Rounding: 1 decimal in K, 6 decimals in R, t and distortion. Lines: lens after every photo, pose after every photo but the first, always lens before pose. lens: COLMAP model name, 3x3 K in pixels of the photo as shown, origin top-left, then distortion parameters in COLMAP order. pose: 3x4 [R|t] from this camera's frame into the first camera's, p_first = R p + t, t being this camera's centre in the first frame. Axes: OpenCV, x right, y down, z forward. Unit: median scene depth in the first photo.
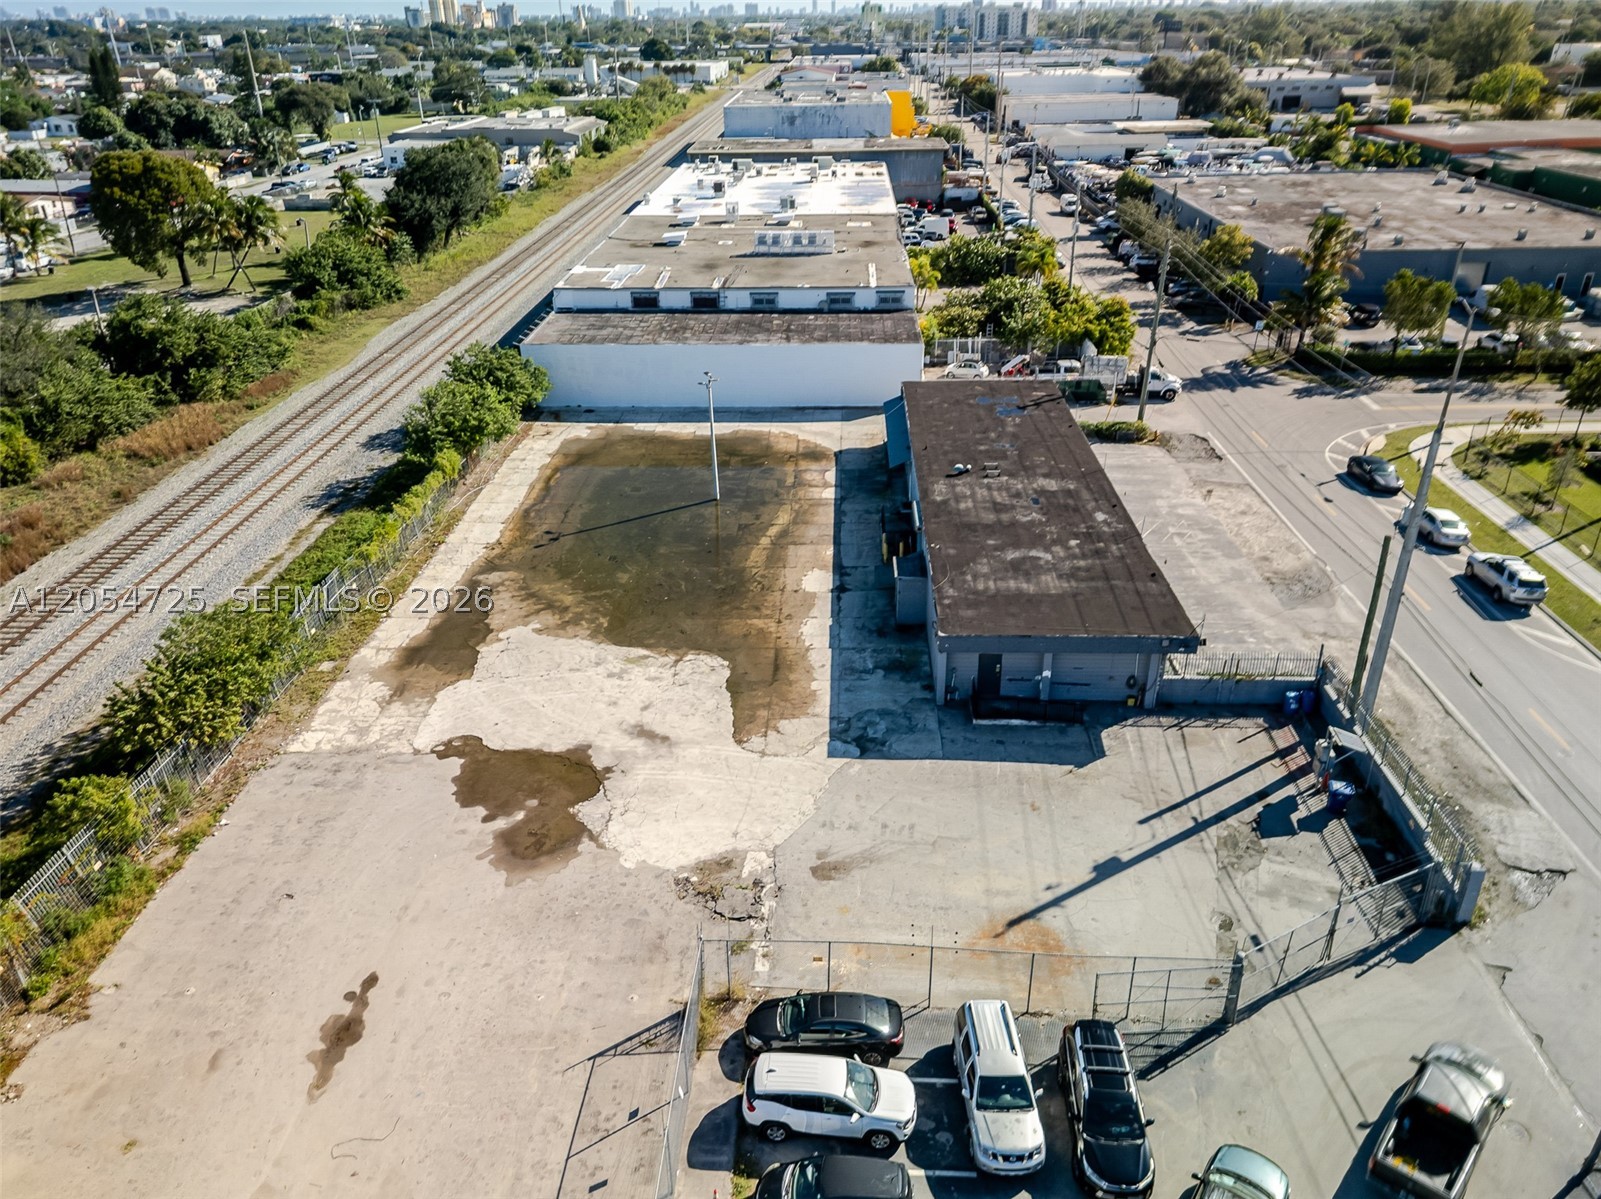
lens RADIAL K [[1119.9, 0, 804.8], [0, 1119.9, 607.9], [0, 0, 1]] dist [0.084860, -0.079534]
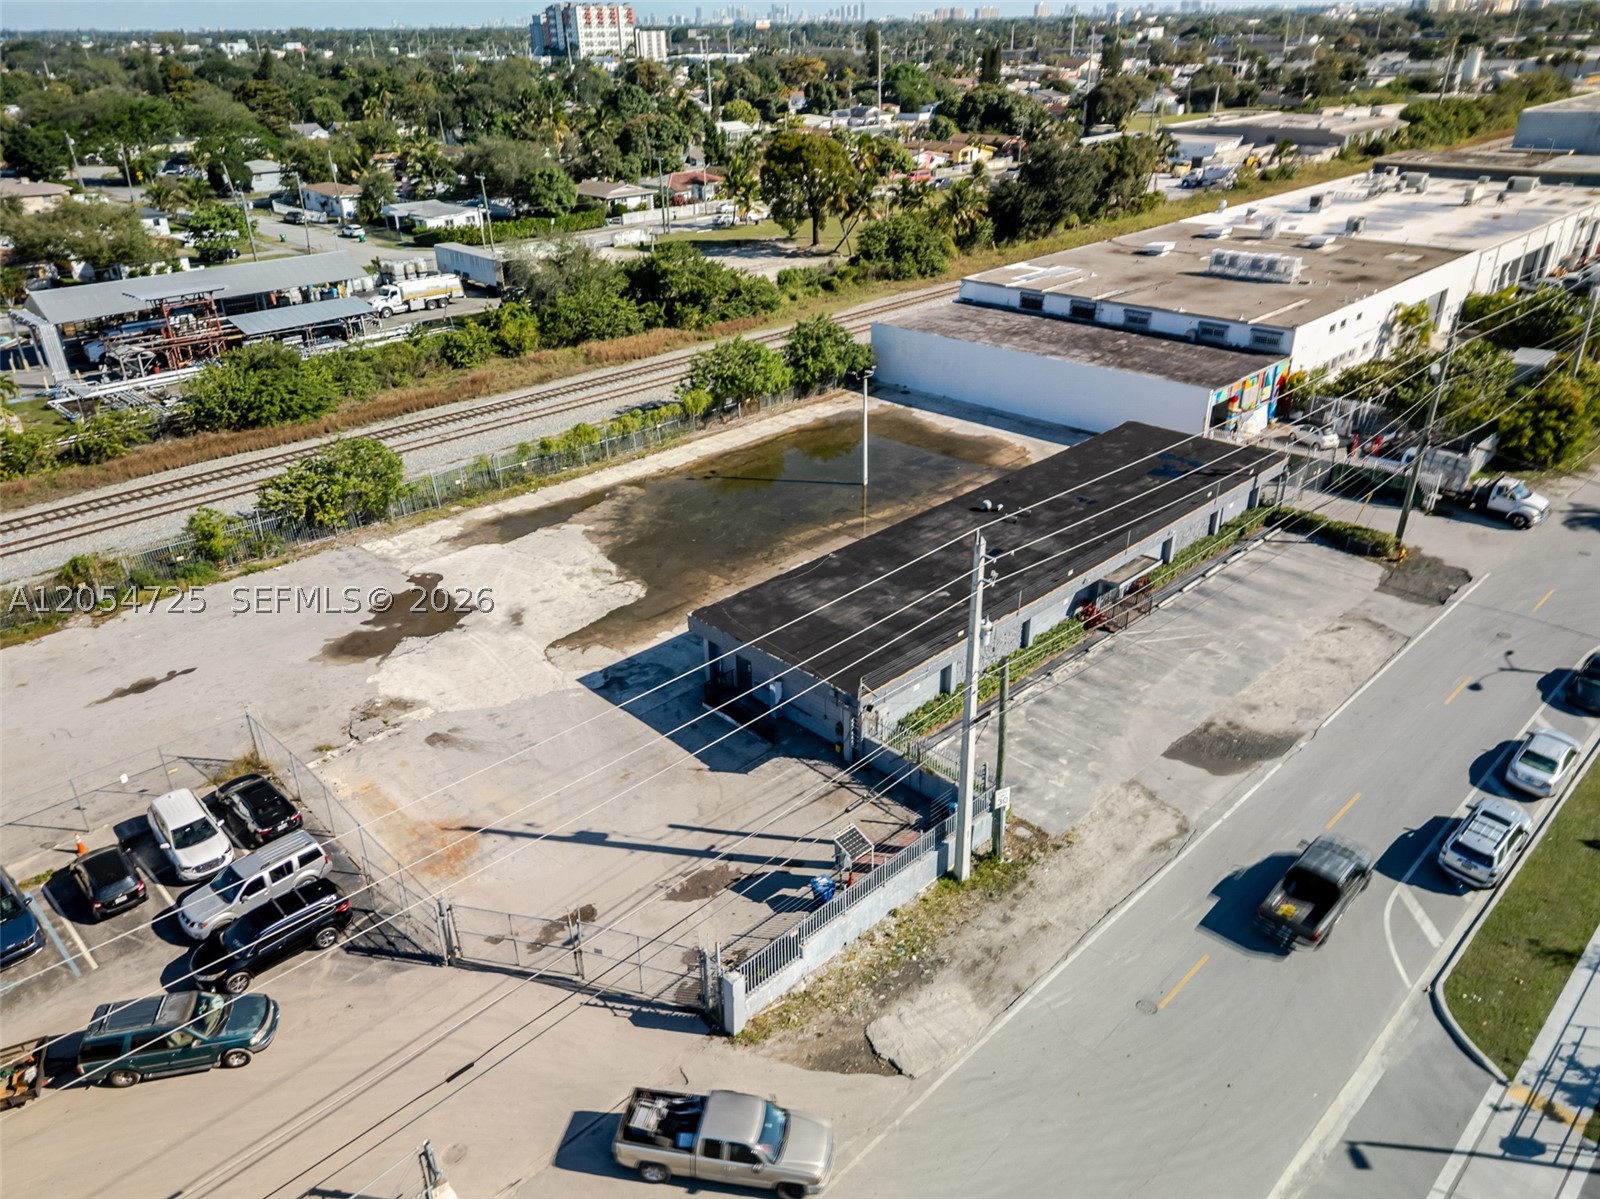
lens RADIAL K [[1119.2, 0, 804.3], [0, 1119.2, 607.9], [0, 0, 1]] dist [0.084860, -0.079534]
pose [[0.729559, 0.313490, -0.607839, 0.583698], [-0.308595, 0.944034, 0.116488, -0.096476], [0.610338, 0.102591, 0.785470, 0.150669]]
